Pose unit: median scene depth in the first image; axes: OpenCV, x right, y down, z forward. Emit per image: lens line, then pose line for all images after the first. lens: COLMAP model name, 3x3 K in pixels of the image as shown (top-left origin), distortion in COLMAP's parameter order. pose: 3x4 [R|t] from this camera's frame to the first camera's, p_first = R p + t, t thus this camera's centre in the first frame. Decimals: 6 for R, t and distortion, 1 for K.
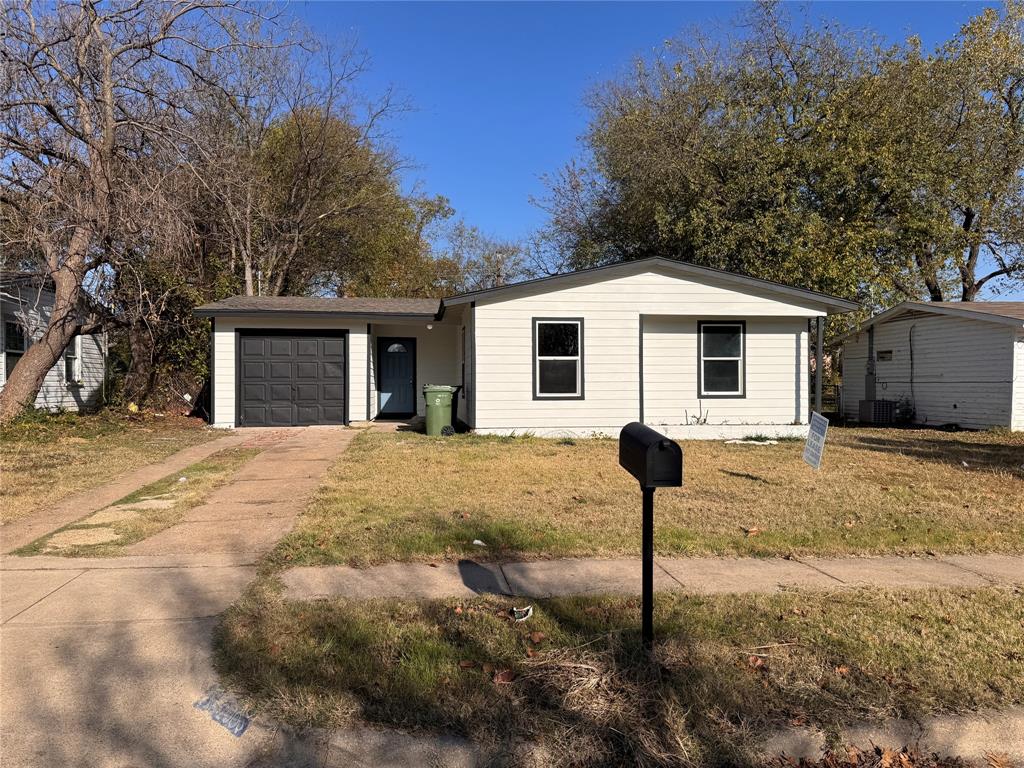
lens RADIAL K [[726.1, 0, 512.0], [0, 726.1, 384.0], [0, 0, 1]] dist [0.137931, -0.196804]
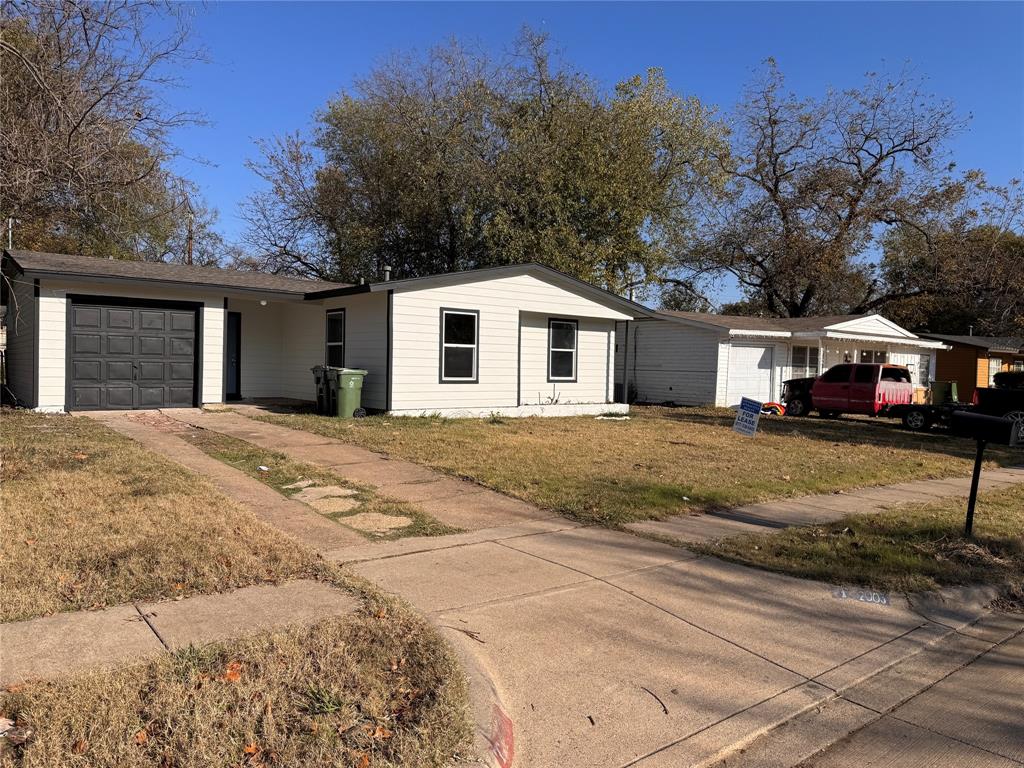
lens RADIAL K [[726.1, 0, 512.0], [0, 726.1, 384.0], [0, 0, 1]] dist [0.137931, -0.196804]
pose [[0.852472, 0.006938, 0.522726, -0.439573], [-0.024341, 0.999354, 0.026430, -0.008345], [-0.522205, -0.035255, 0.852091, 0.014734]]
